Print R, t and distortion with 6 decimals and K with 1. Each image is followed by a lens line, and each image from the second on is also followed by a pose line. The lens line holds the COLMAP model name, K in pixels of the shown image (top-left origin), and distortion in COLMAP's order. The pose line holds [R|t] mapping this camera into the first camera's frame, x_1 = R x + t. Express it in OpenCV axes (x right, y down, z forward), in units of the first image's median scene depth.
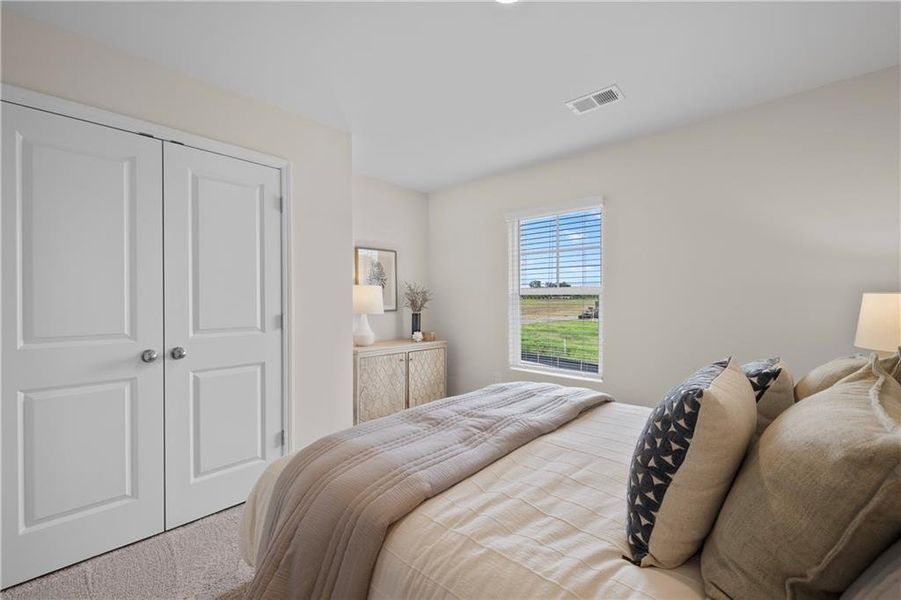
lens RADIAL K [[377.6, 0, 445.6], [0, 377.6, 306.9], [0, 0, 1]] dist [-0.002842, -0.000049]
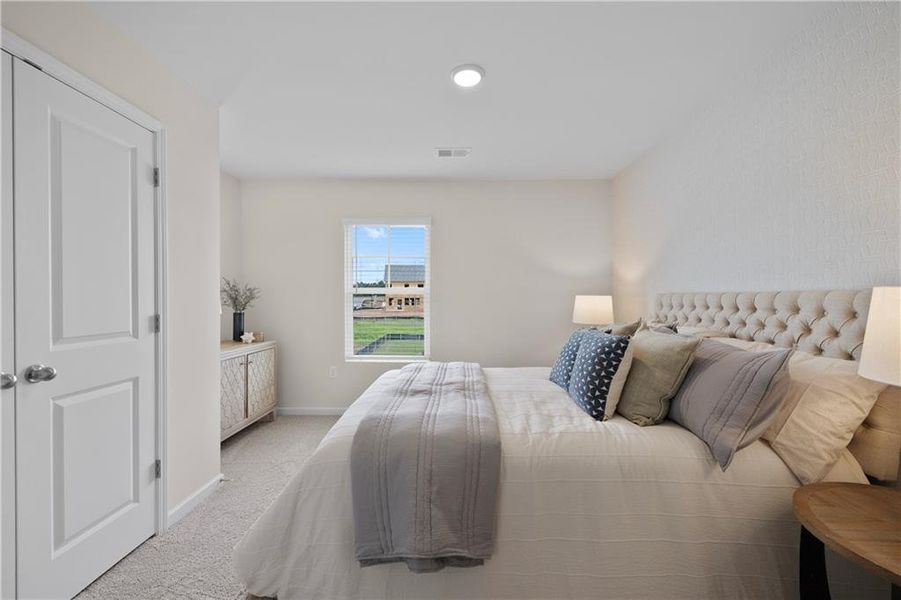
lens RADIAL K [[377.6, 0, 445.6], [0, 377.6, 306.9], [0, 0, 1]] dist [-0.002842, -0.000049]
pose [[0.744175, -0.010398, 0.667904, -0.518919], [0.008387, 0.999945, 0.006223, 0.003535], [-0.667932, 0.000971, 0.744222, -0.002414]]
